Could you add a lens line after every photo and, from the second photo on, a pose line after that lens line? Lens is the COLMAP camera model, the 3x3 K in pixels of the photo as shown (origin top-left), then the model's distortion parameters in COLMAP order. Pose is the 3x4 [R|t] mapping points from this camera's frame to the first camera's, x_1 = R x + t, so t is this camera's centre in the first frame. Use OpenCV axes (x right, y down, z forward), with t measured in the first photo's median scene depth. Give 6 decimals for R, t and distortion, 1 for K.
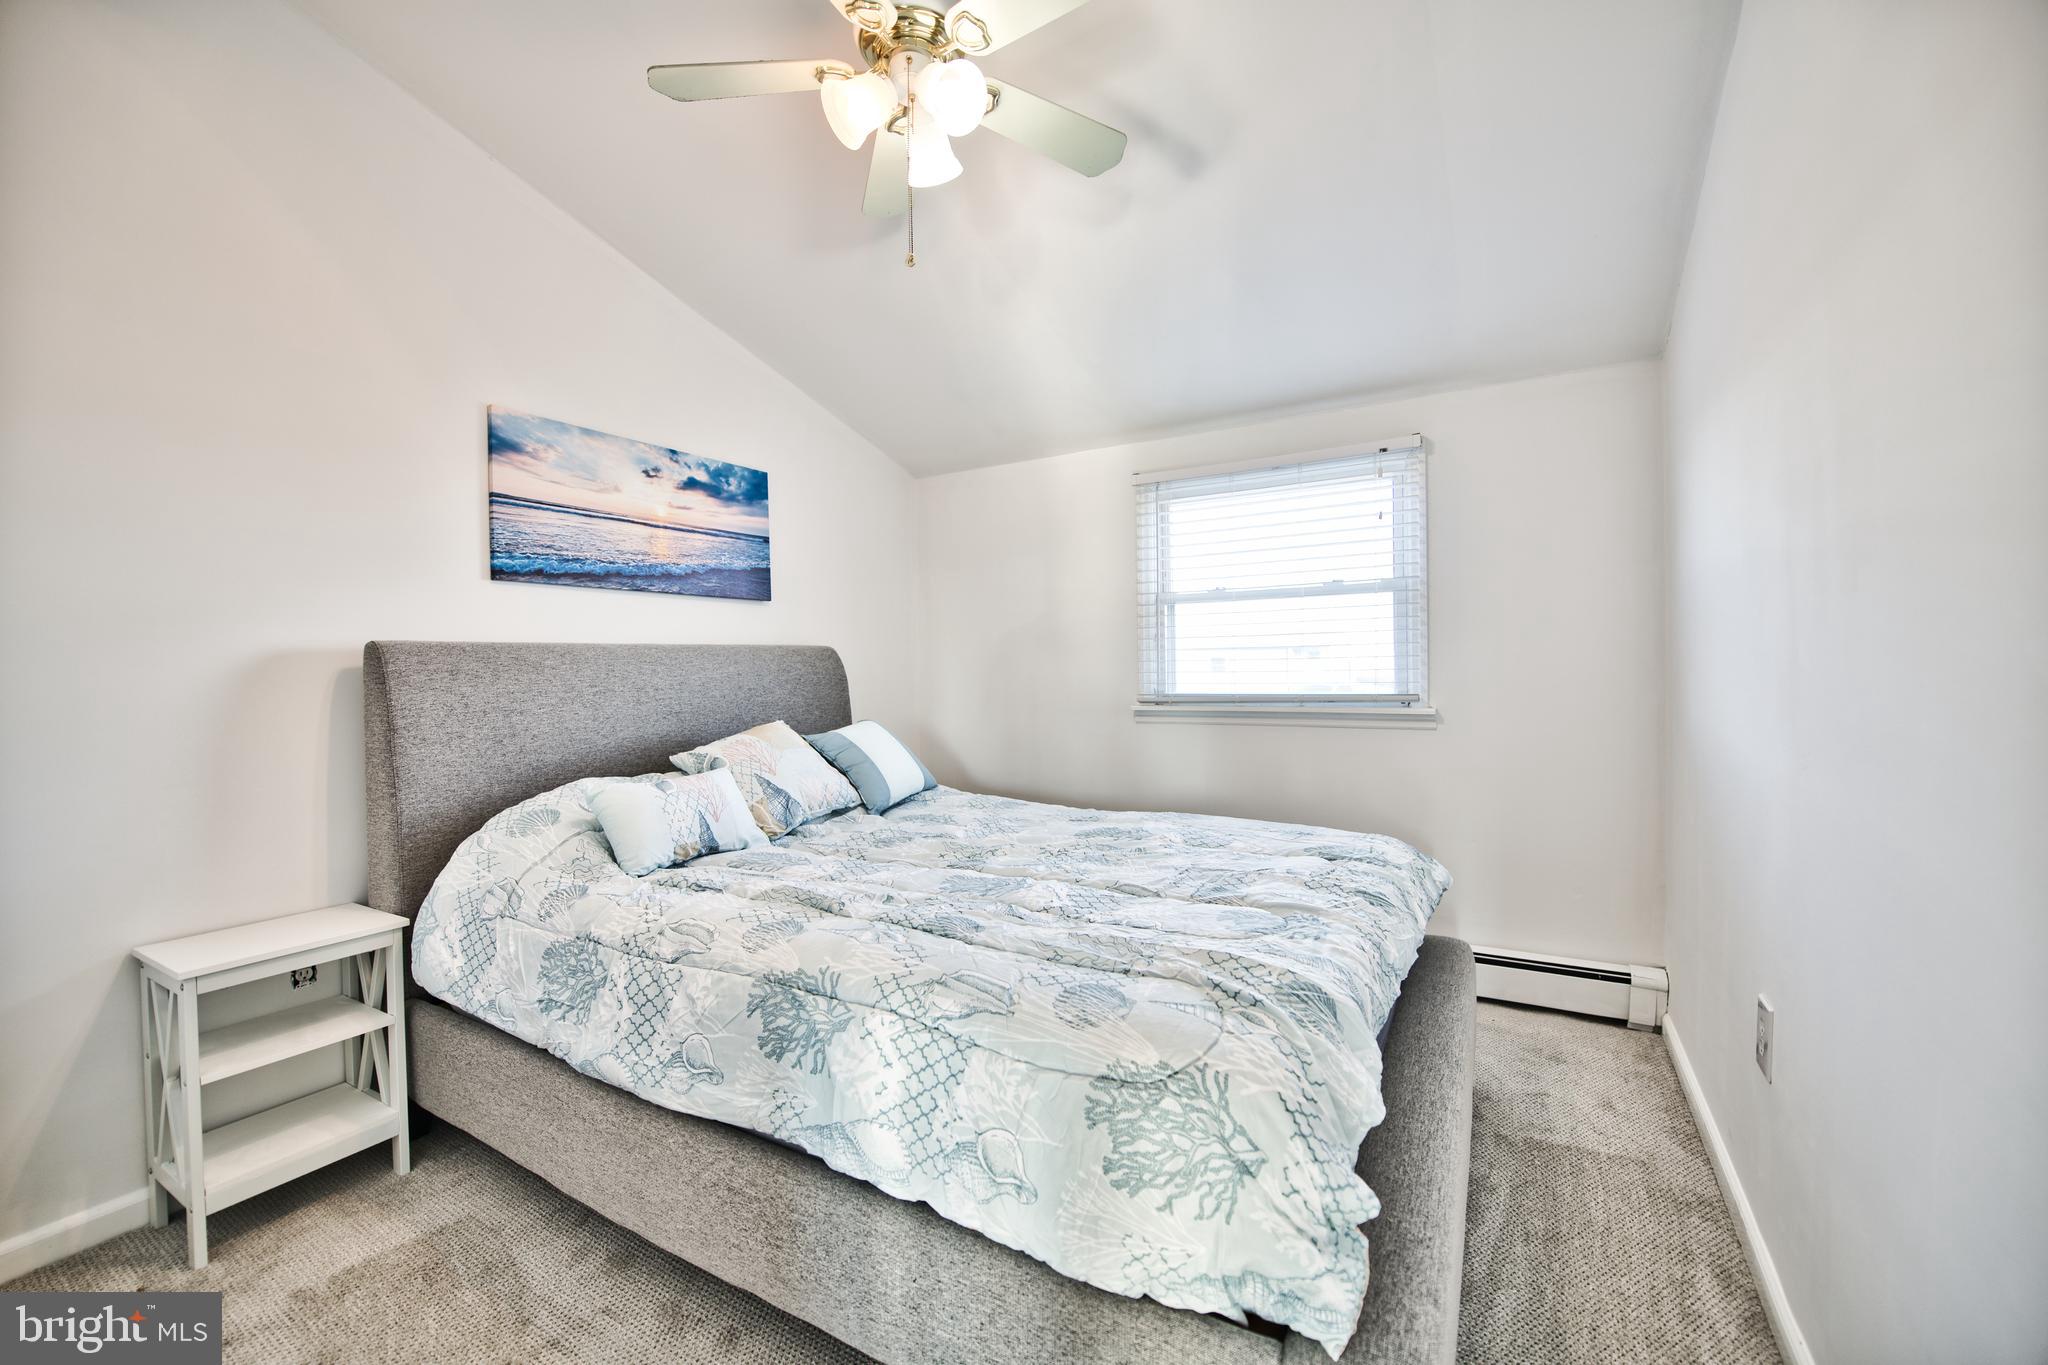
lens RADIAL K [[811.7, 0, 1034.8], [0, 811.7, 677.3], [0, 0, 1]] dist [-0.018872, -0.002012]
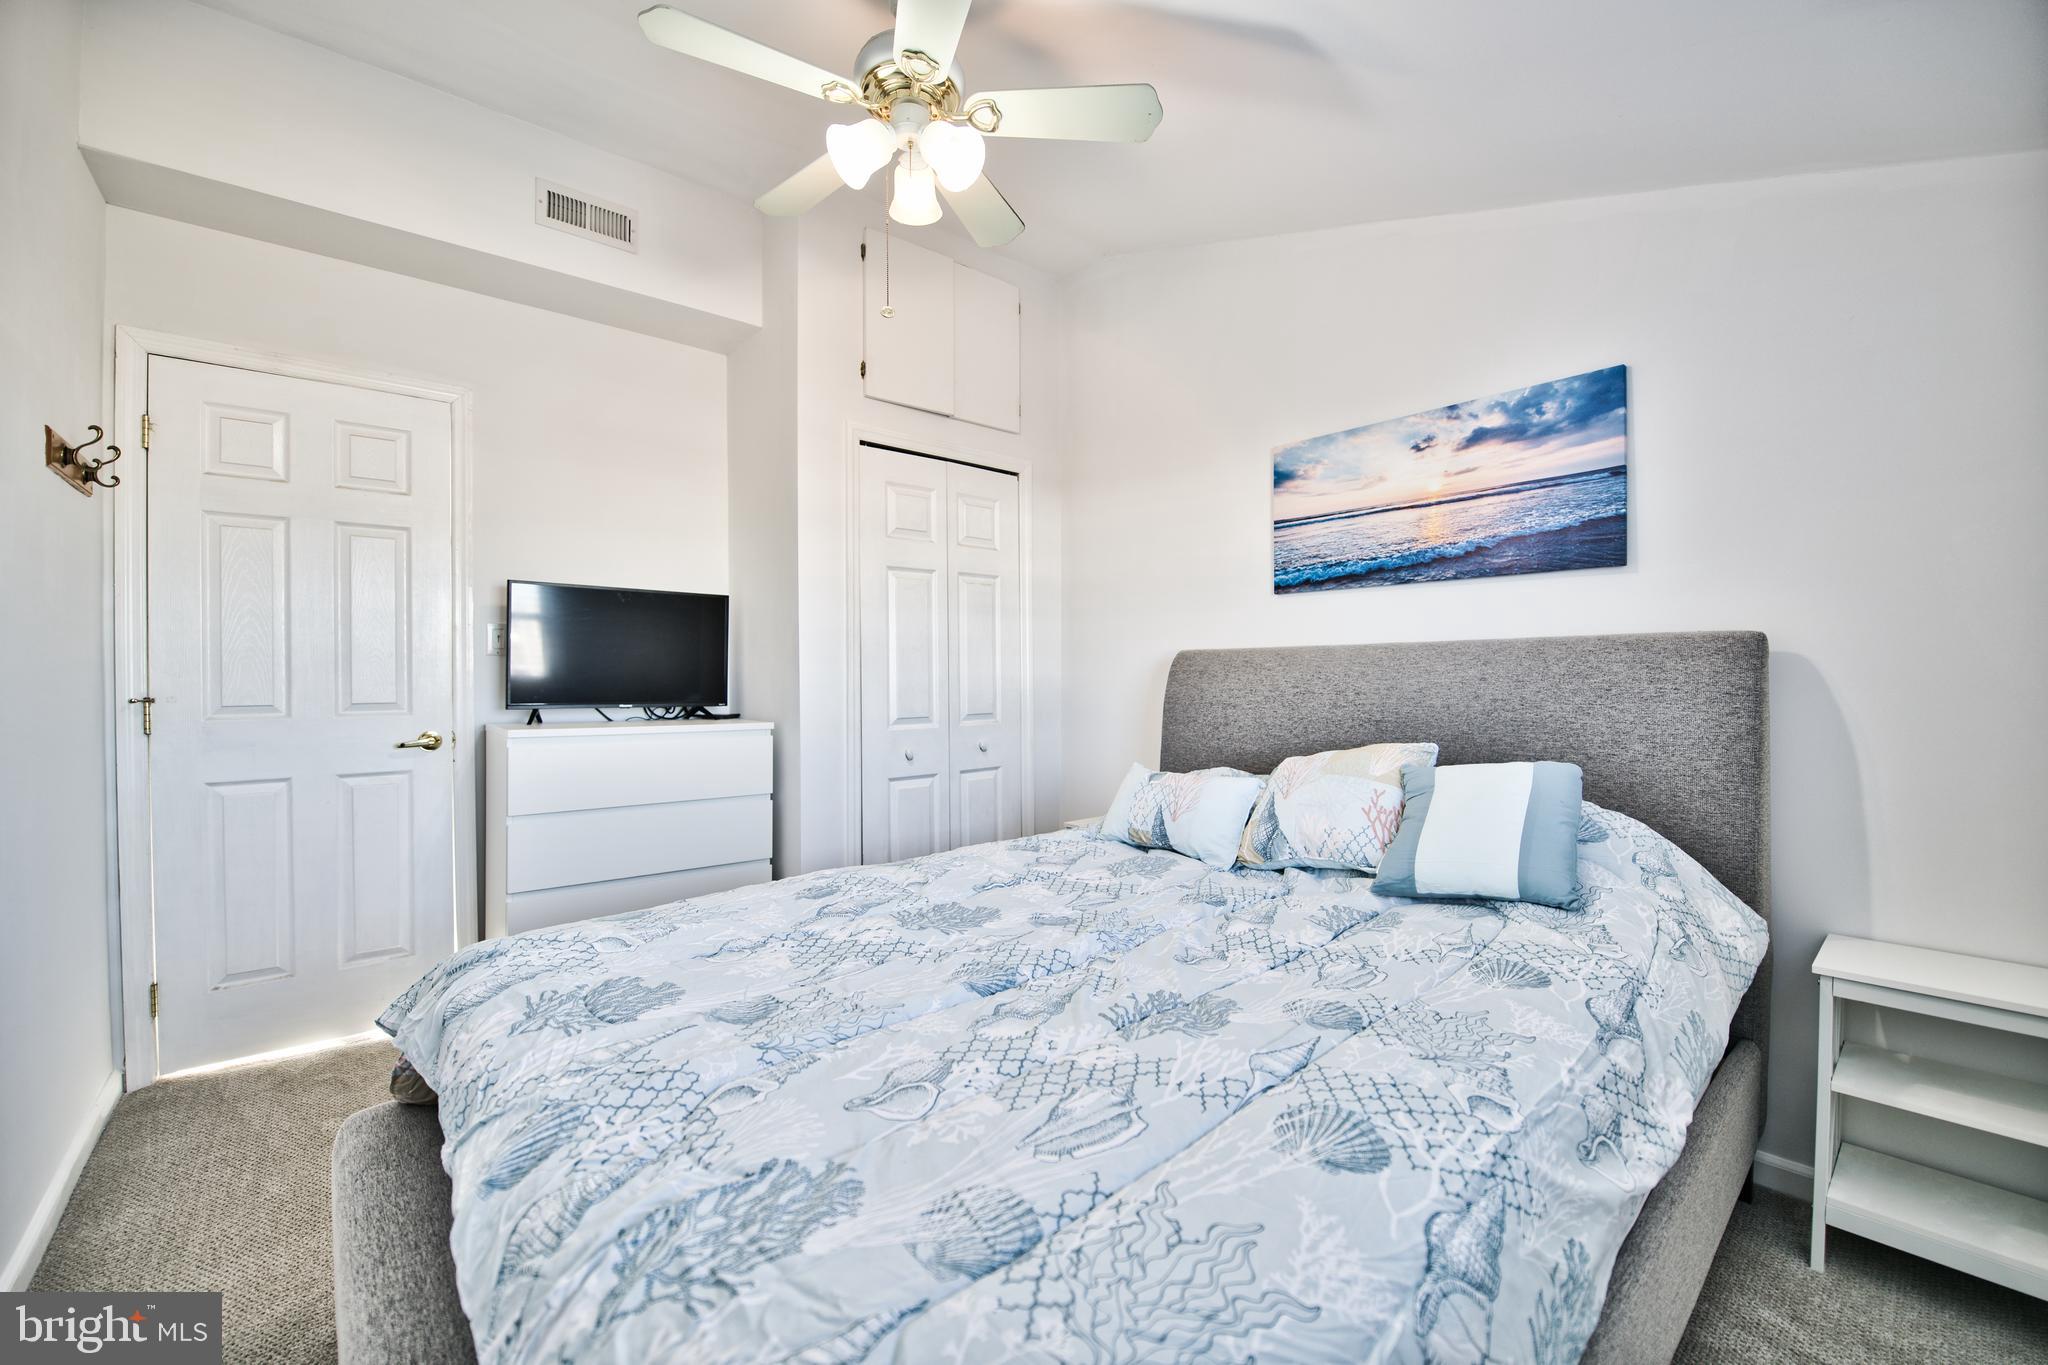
lens RADIAL K [[811.7, 0, 1034.8], [0, 811.7, 677.3], [0, 0, 1]] dist [-0.018872, -0.002012]
pose [[-0.320715, 0.018309, -0.946999, 0.483962], [-0.008927, 0.999710, 0.022352, -0.019218], [0.947134, 0.015623, -0.320459, 0.885280]]
